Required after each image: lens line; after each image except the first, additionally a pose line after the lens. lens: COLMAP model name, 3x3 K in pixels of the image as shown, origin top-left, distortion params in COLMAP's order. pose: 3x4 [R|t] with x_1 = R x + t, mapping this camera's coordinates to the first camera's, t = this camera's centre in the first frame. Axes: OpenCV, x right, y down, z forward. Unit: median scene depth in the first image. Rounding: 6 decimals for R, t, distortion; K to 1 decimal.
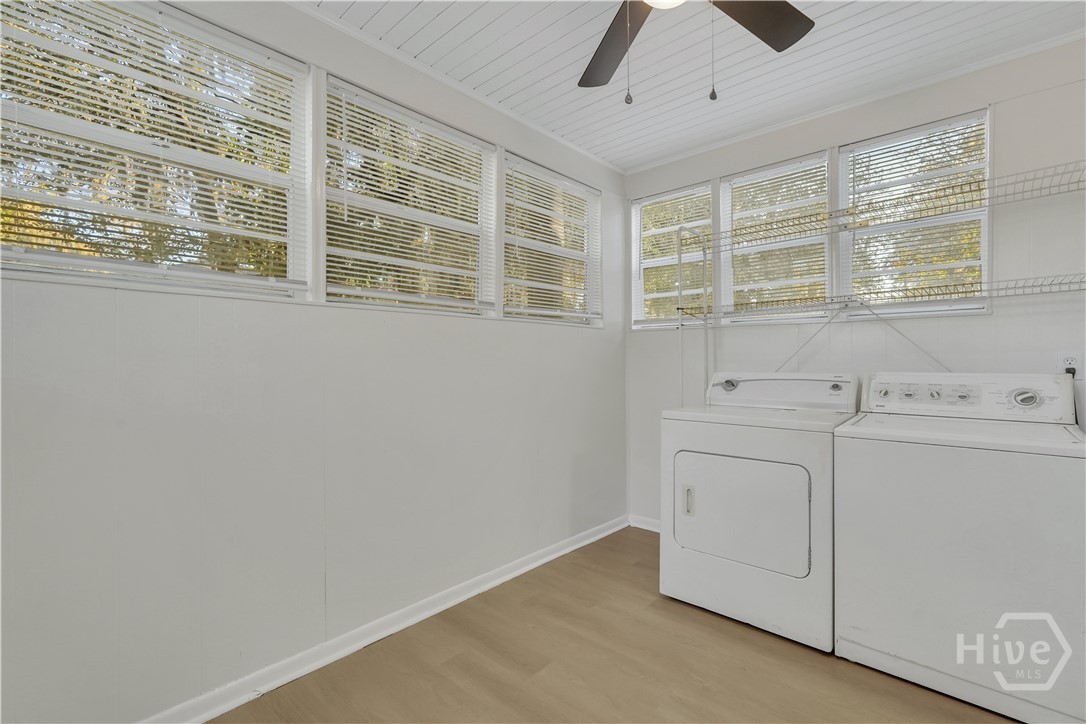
lens RADIAL K [[486.5, 0, 544.4], [0, 486.5, 357.2], [0, 0, 1]] dist [-0.004088, 0.000246]
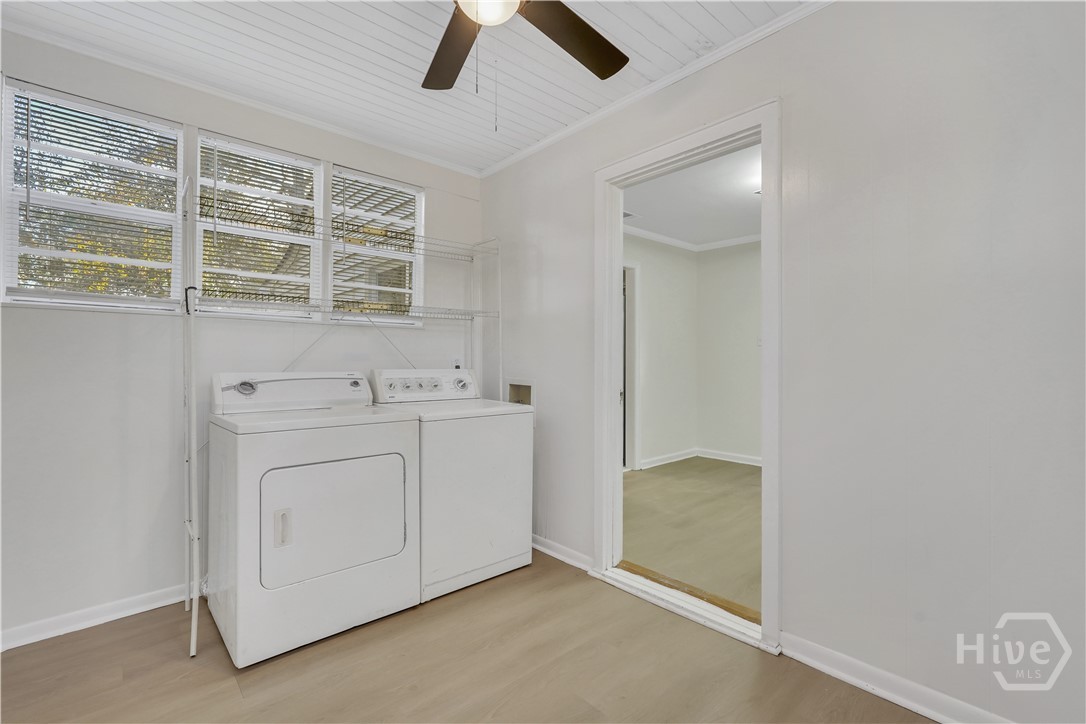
lens RADIAL K [[486.5, 0, 544.4], [0, 486.5, 357.2], [0, 0, 1]] dist [-0.004088, 0.000246]
pose [[0.095858, 0.018333, 0.995226, -0.515675], [-0.008037, 0.999812, -0.017643, 0.018616], [-0.995363, -0.006307, 0.095987, 0.513257]]
